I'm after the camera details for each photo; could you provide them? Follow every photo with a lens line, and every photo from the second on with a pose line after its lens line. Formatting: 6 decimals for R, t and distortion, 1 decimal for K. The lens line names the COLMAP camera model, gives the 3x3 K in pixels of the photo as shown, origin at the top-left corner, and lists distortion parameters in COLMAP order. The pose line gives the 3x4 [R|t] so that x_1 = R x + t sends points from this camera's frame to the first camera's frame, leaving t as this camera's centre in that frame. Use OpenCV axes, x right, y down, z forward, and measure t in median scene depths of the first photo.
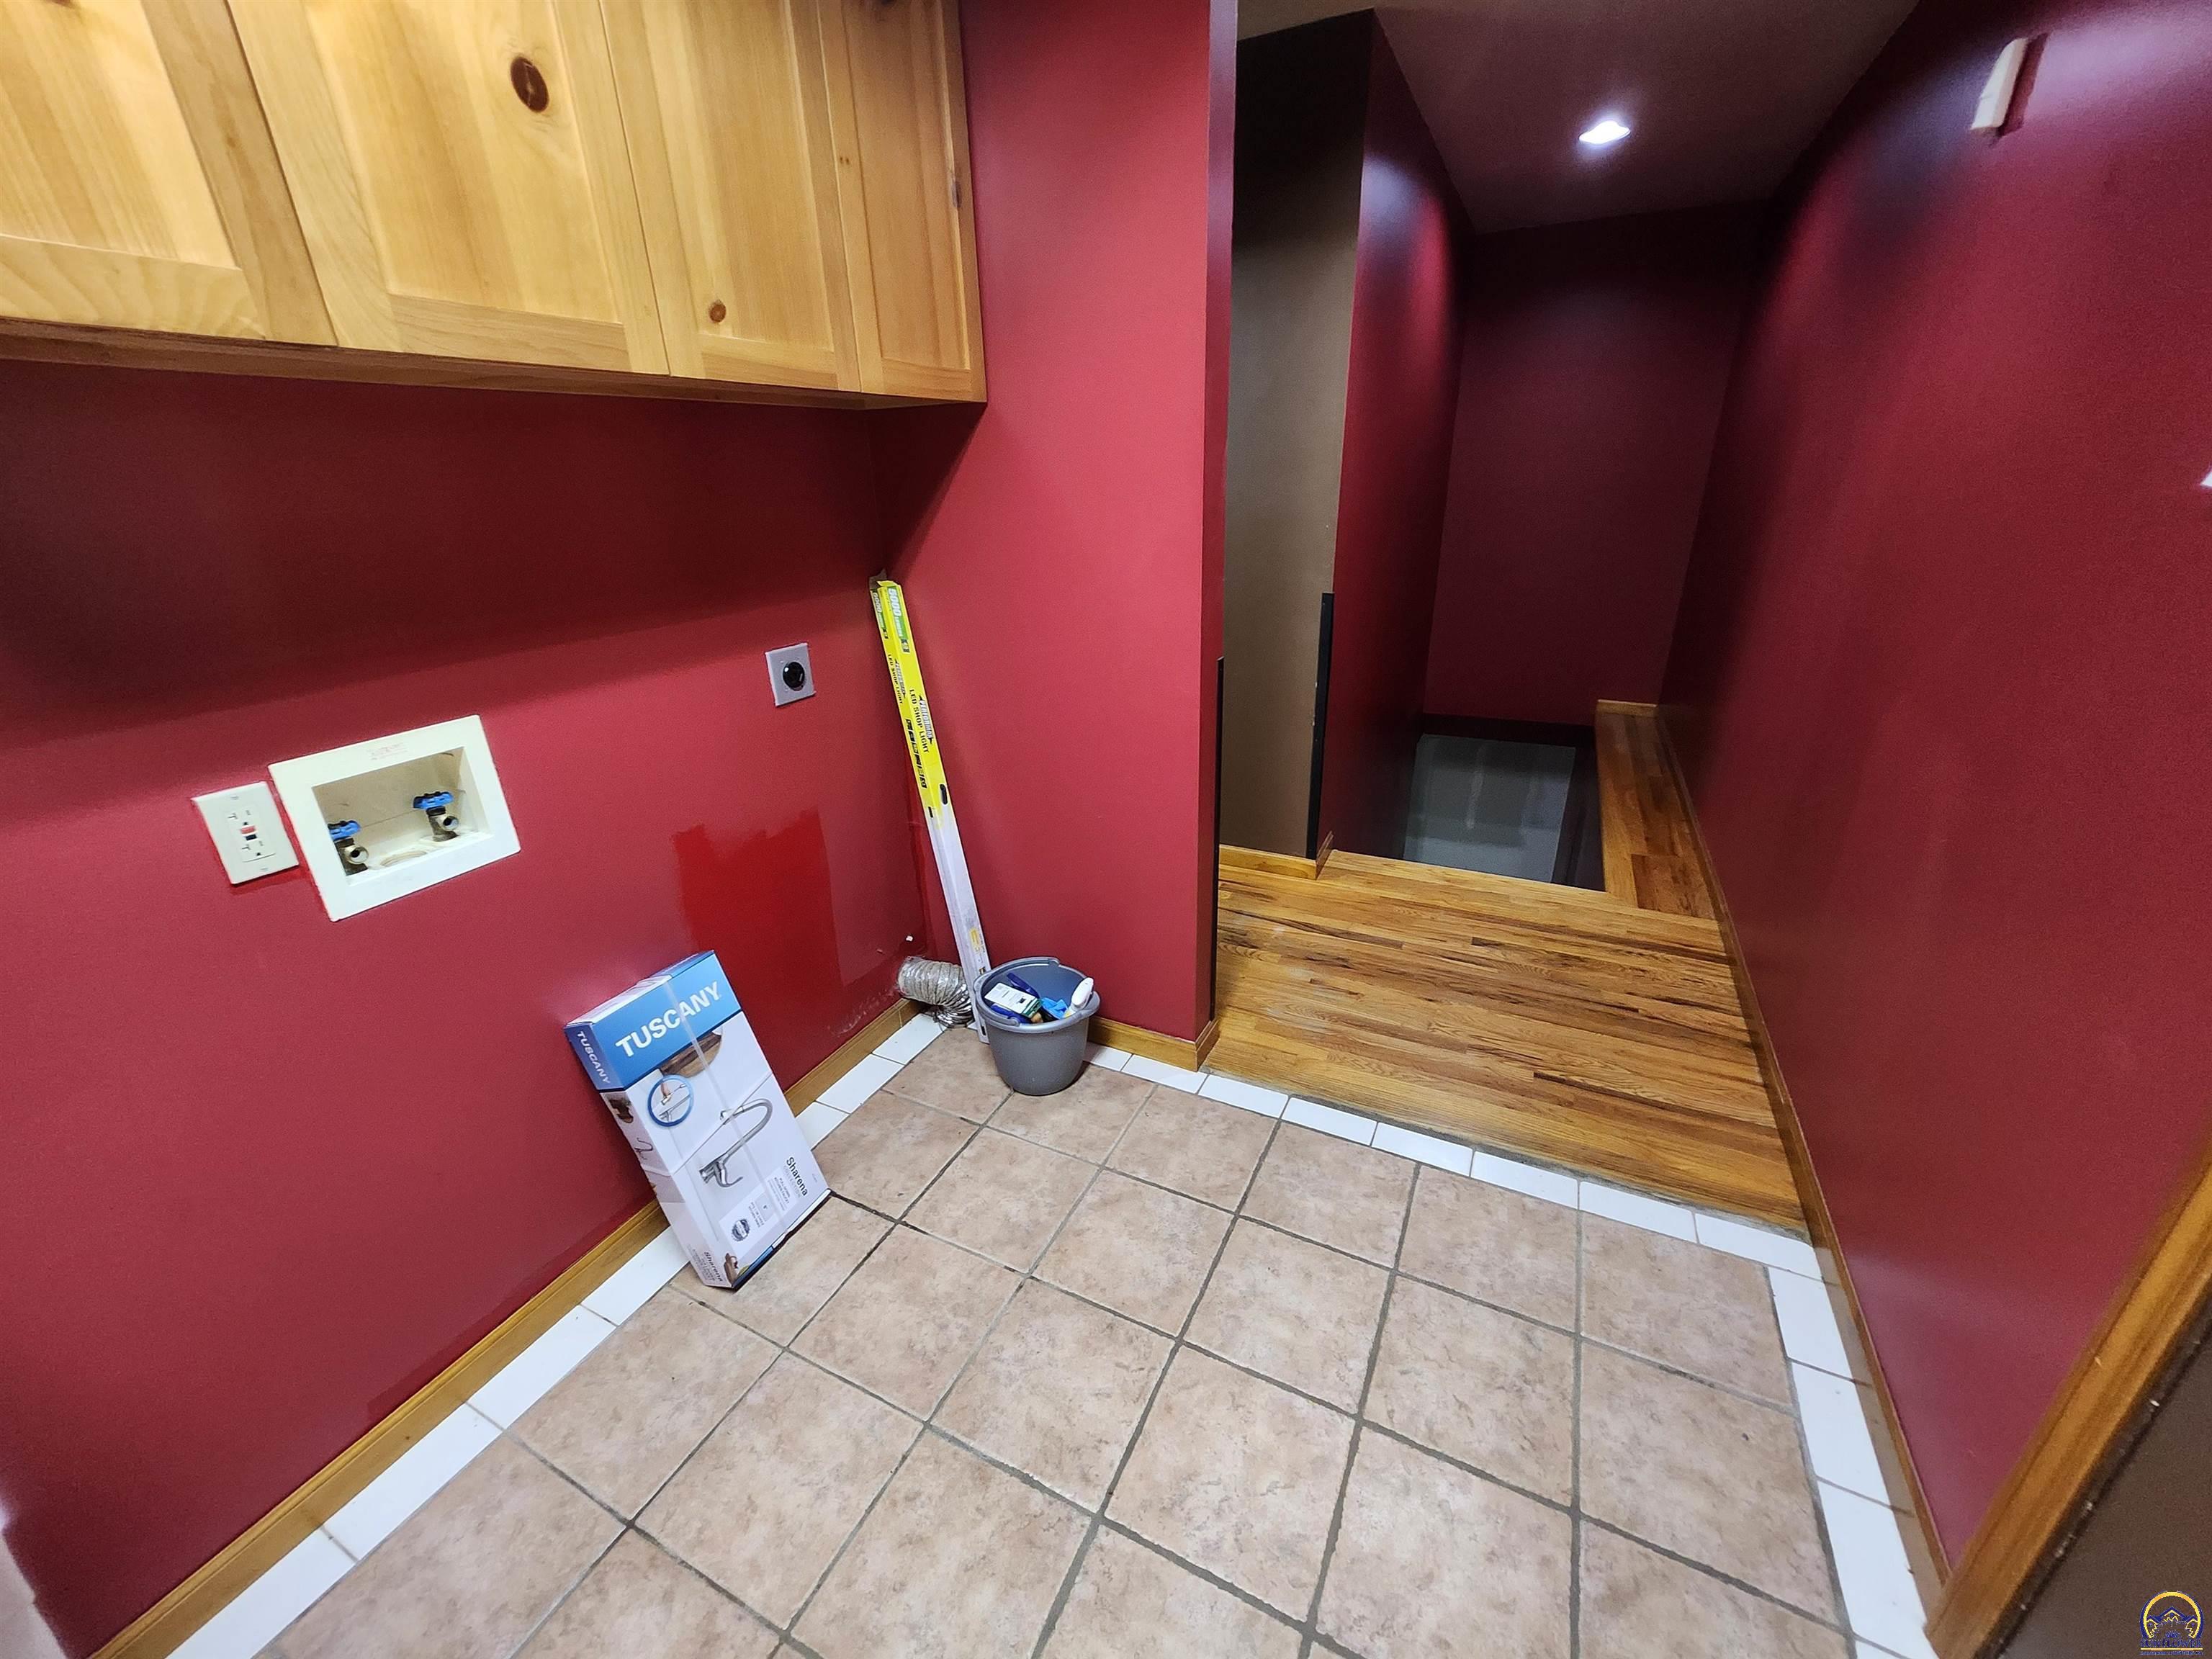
lens RADIAL K [[870.9, 0, 1106.4], [0, 870.9, 833.4], [0, 0, 1]] dist [0.000273, 0.000428]
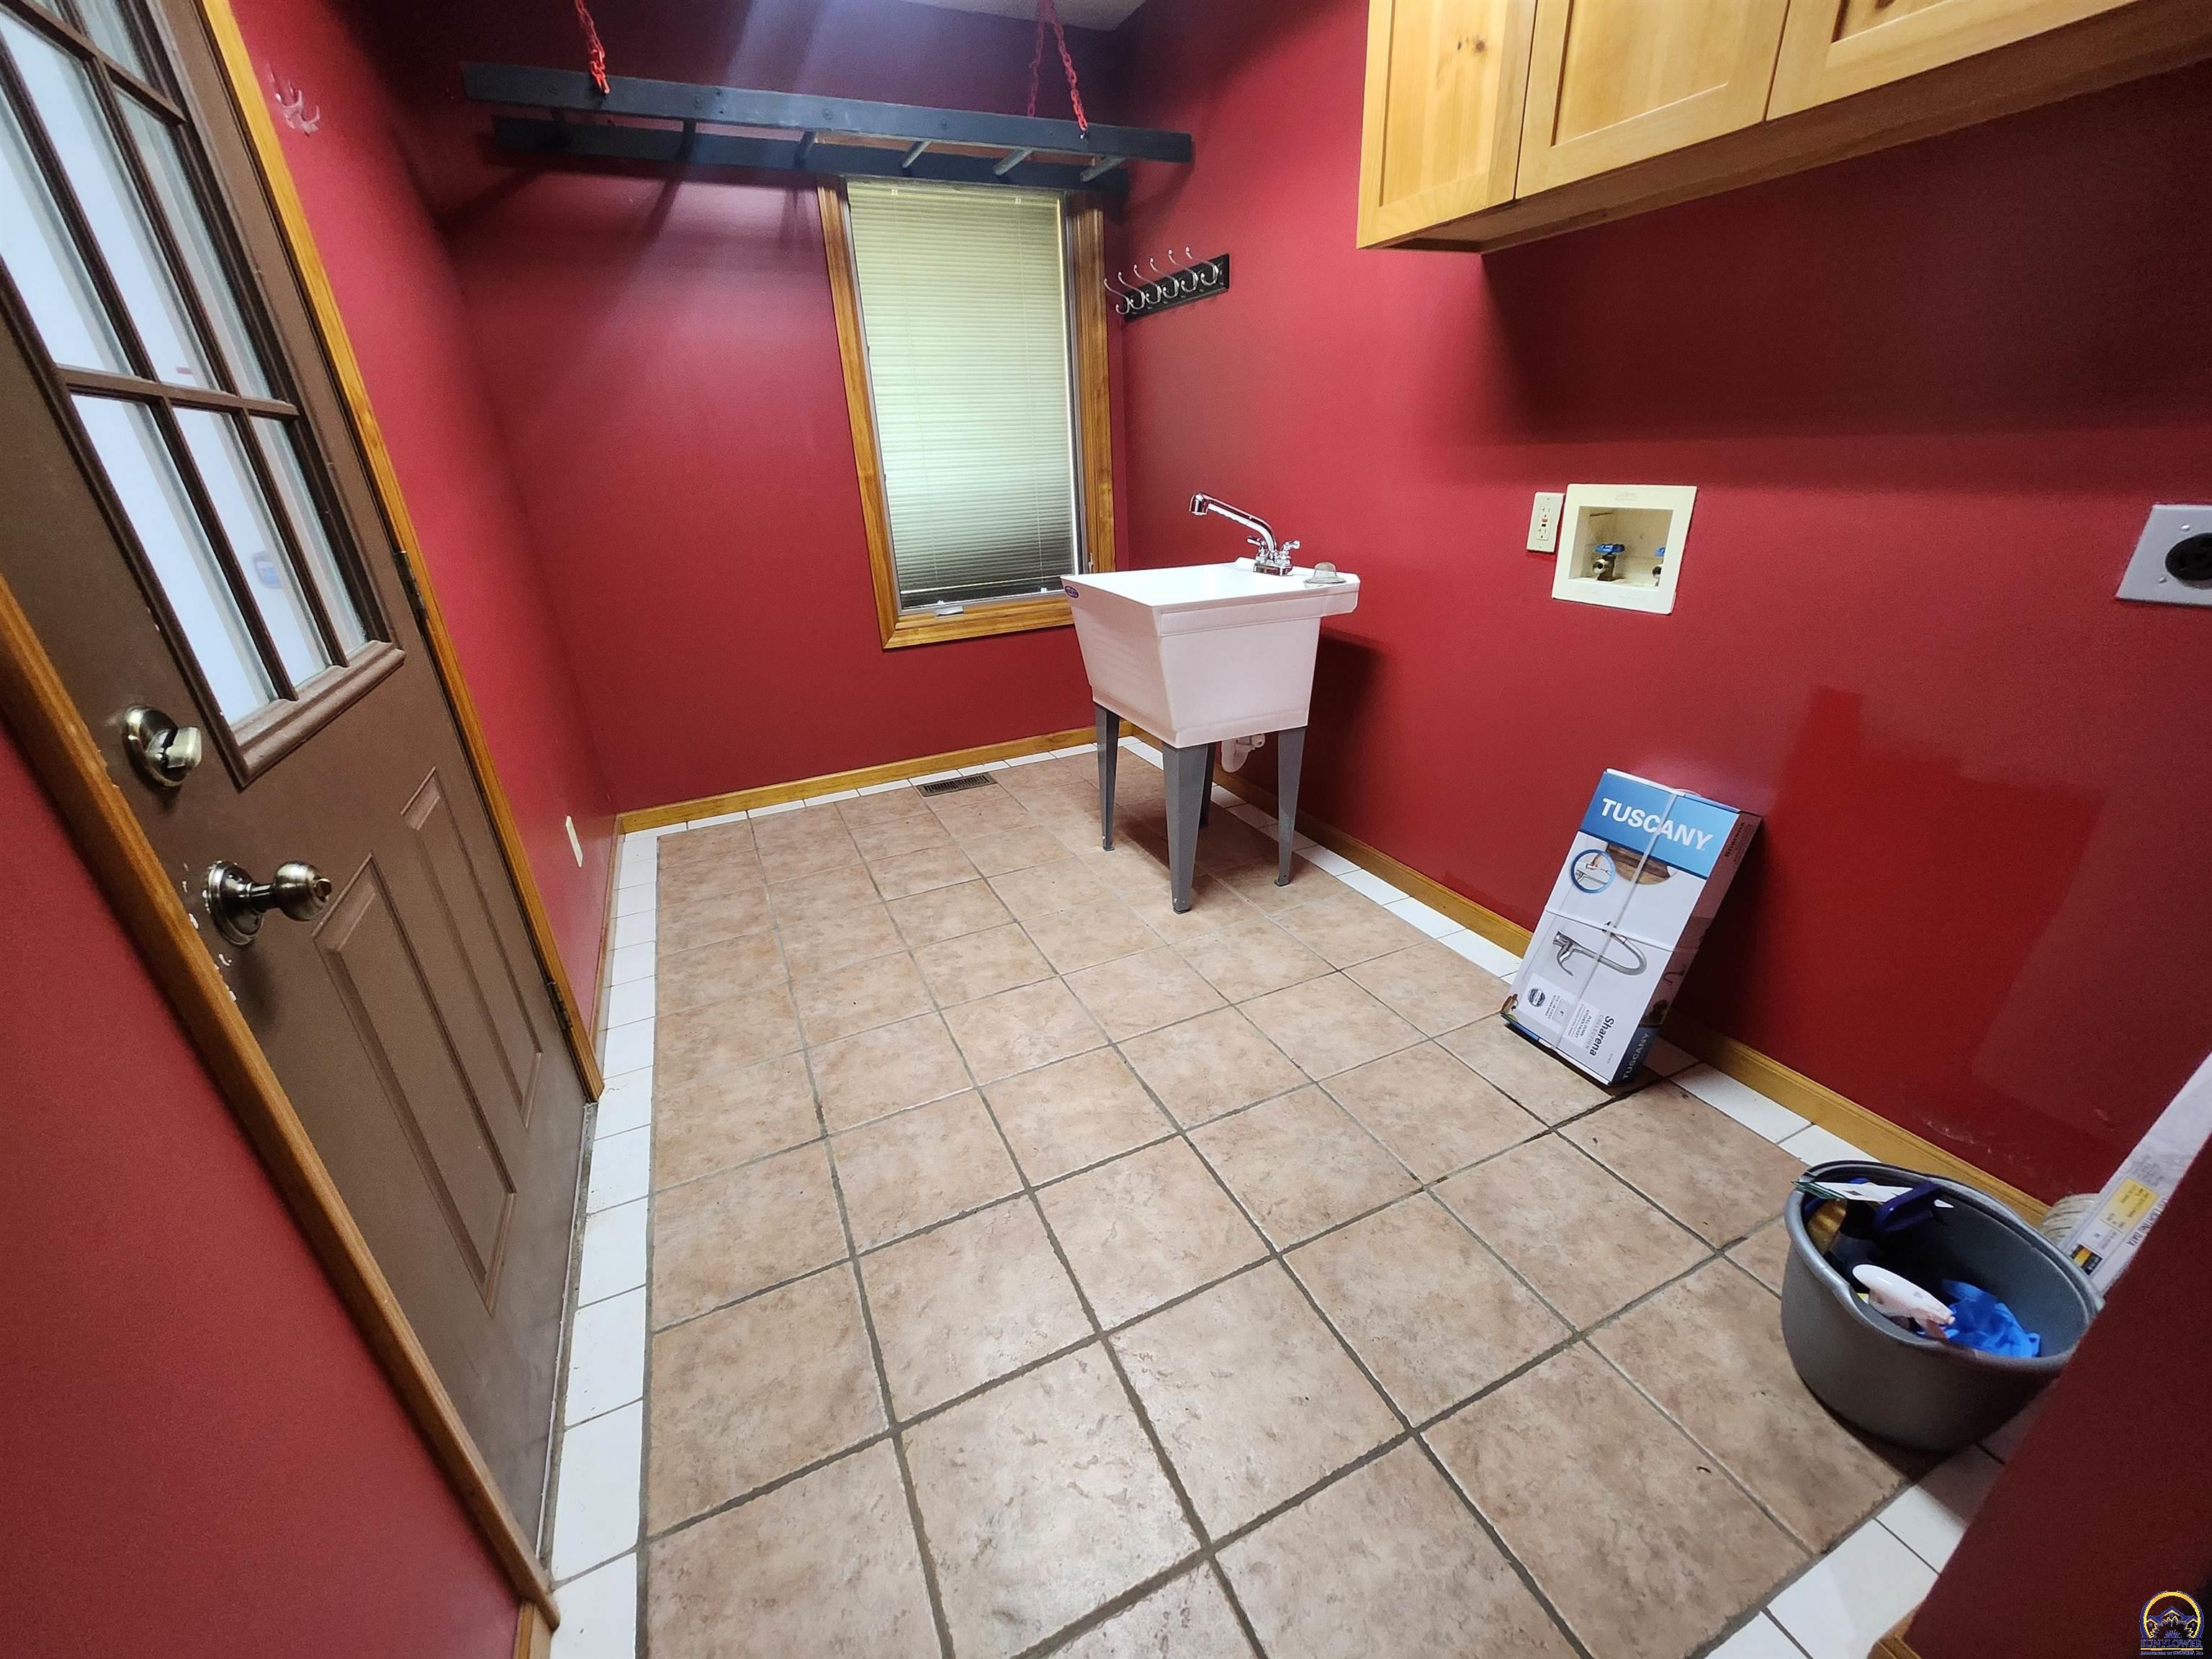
lens RADIAL K [[870.9, 0, 1103.6], [0, 870.9, 832.7], [0, 0, 1]] dist [0.000273, 0.000428]
pose [[-0.619966, 0.369012, -0.692440, 0.659847], [-0.243702, 0.748299, 0.616975, -0.272987], [0.745823, 0.551253, -0.373991, 0.945406]]
